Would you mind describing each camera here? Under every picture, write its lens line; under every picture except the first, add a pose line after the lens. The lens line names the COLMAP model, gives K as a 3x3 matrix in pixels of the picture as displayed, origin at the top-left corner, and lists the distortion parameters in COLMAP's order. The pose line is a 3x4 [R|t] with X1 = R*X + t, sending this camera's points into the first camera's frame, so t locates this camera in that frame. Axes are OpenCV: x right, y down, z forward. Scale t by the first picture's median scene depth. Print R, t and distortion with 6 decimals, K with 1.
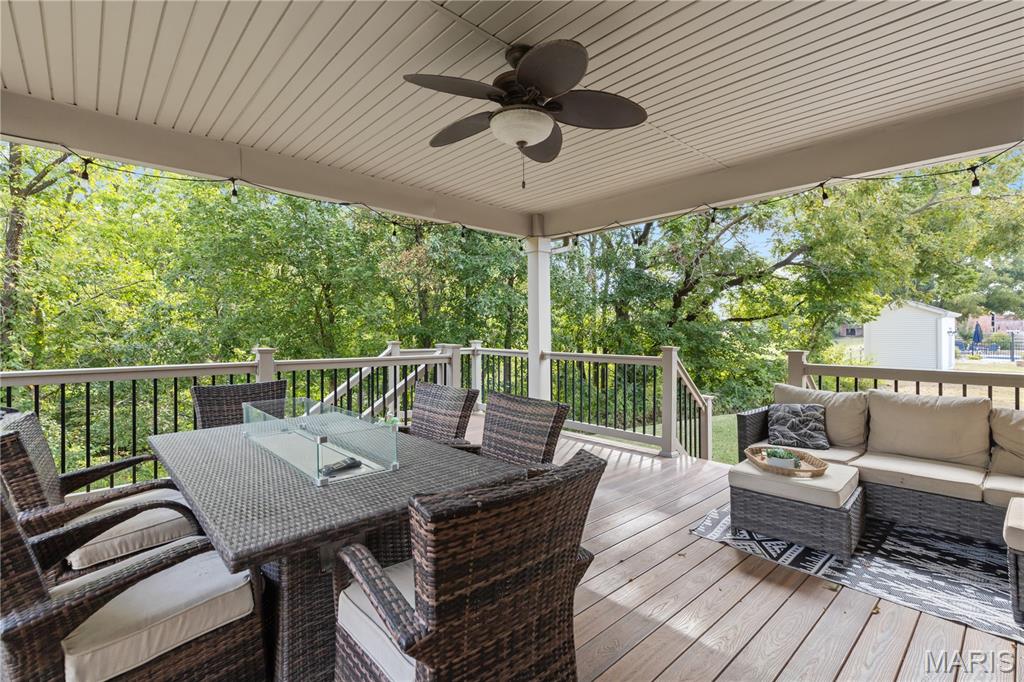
lens RADIAL K [[470.9, 0, 494.7], [0, 470.9, 328.2], [0, 0, 1]] dist [0.003950, -0.001965]
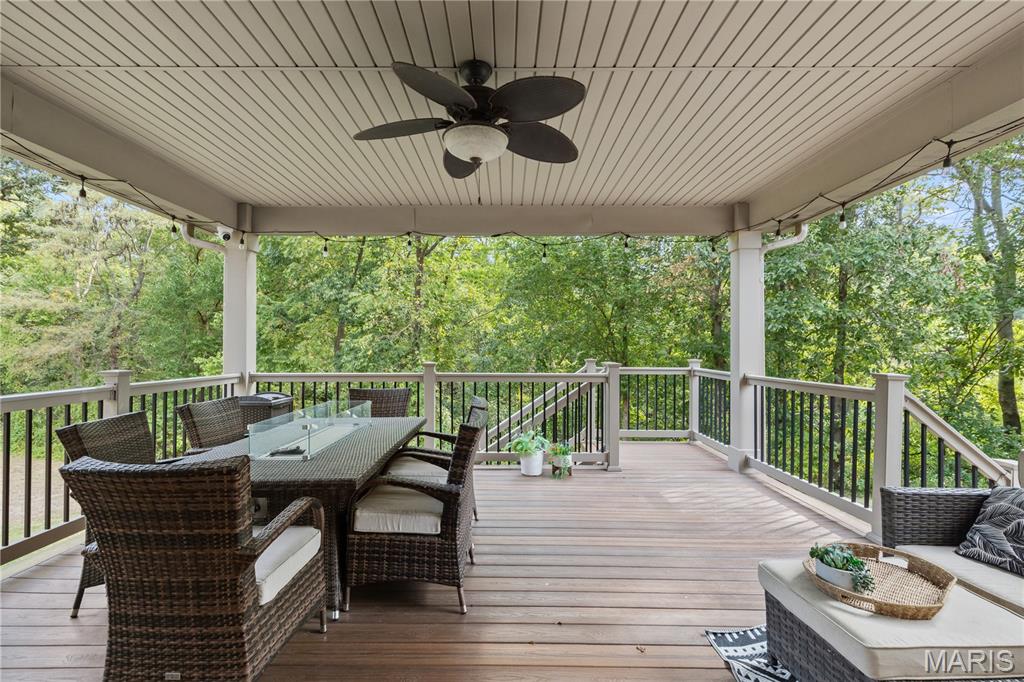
lens RADIAL K [[470.9, 0, 509.3], [0, 470.9, 347.4], [0, 0, 1]] dist [0.003950, -0.001965]
pose [[0.741412, -0.000122, -0.671050, 0.350868], [0.005114, 0.999972, 0.005469, -0.002814], [0.671031, -0.007487, 0.741392, 0.143191]]
